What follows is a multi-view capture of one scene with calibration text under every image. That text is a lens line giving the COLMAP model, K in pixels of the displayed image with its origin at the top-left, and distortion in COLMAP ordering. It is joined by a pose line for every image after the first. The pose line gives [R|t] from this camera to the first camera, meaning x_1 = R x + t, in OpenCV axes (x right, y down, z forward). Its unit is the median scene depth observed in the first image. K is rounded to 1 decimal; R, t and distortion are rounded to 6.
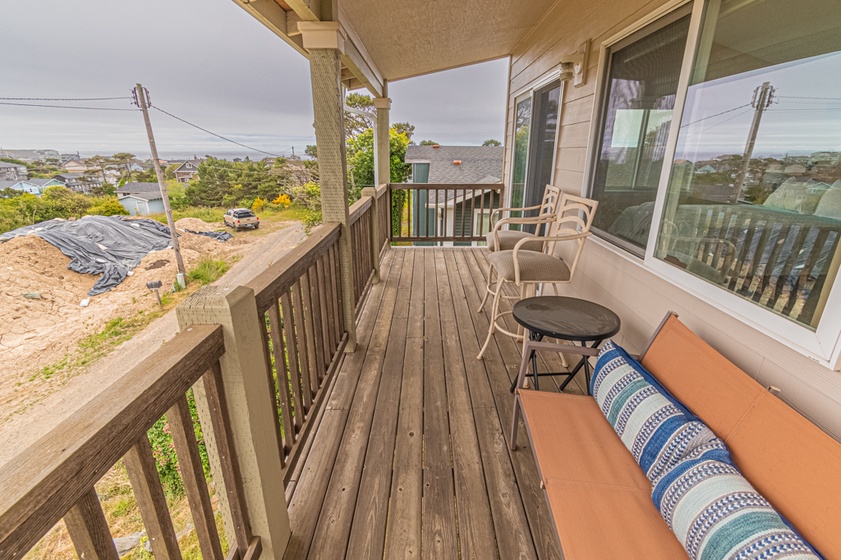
lens RADIAL K [[380.8, 0, 420.5], [0, 380.8, 280.0], [0, 0, 1]] dist [0.000722, 0.000085]
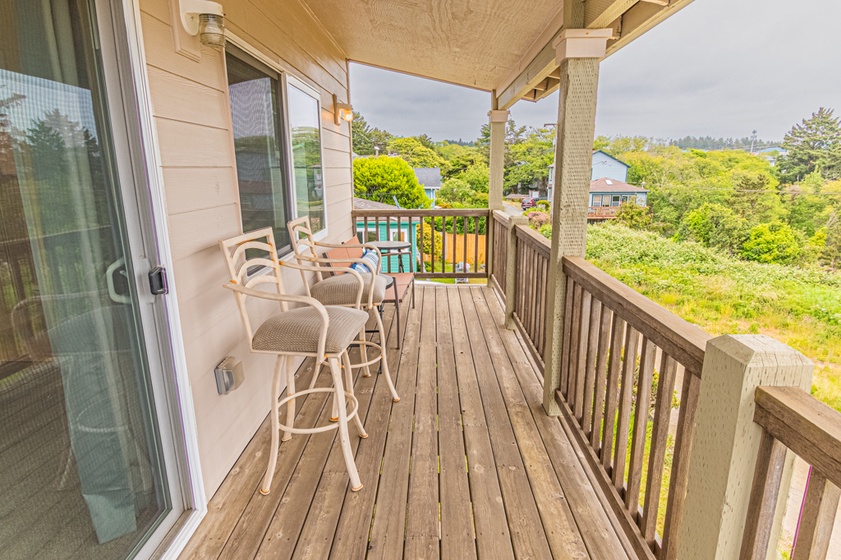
lens RADIAL K [[464.6, 0, 420.5], [0, 464.6, 280.0], [0, 0, 1]] dist [-0.000618, -0.000207]
pose [[-0.999839, 0.010155, 0.014762, 0.086422], [0.016451, 0.846693, 0.531828, -0.652474], [-0.007099, 0.531985, -0.846724, 1.892376]]
